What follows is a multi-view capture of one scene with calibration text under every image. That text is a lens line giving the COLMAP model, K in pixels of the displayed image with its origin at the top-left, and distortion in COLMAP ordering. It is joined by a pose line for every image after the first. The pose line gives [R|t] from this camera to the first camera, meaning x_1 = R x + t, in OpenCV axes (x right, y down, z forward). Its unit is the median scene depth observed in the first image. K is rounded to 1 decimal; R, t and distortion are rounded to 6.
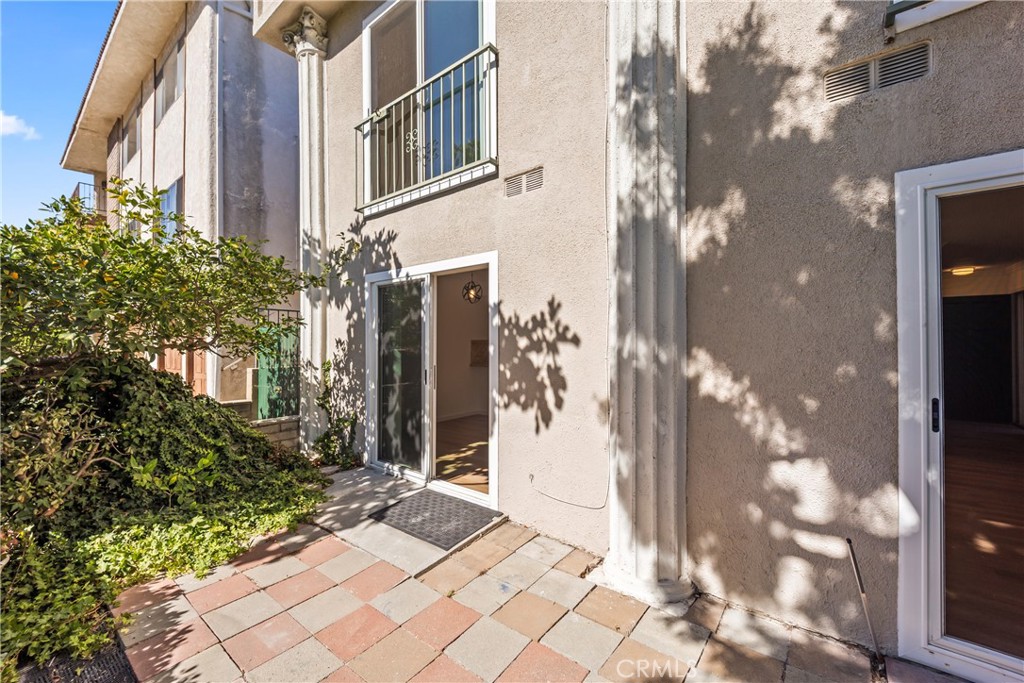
lens RADIAL K [[411.7, 0, 504.5], [0, 411.7, 341.4], [0, 0, 1]] dist [0.010812, -0.005524]
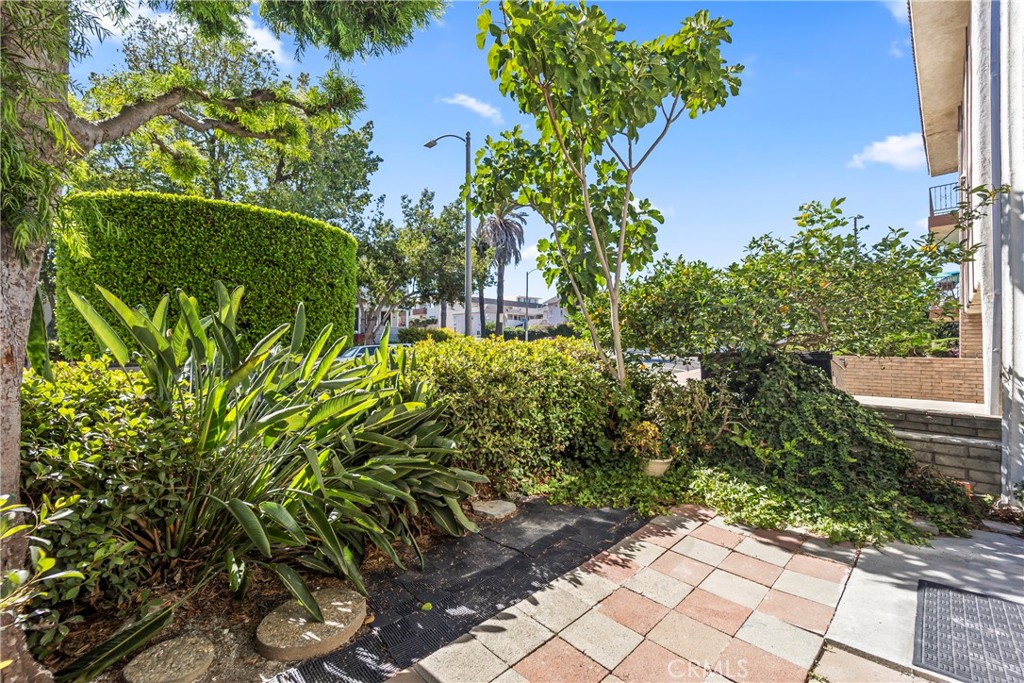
lens RADIAL K [[411.7, 0, 509.7], [0, 411.7, 342.8], [0, 0, 1]] dist [0.010812, -0.005524]
pose [[-0.091246, 0.027696, -0.995443, 0.569500], [0.000342, 0.999614, 0.027781, -0.032549], [0.995828, 0.002194, -0.091221, 0.408100]]
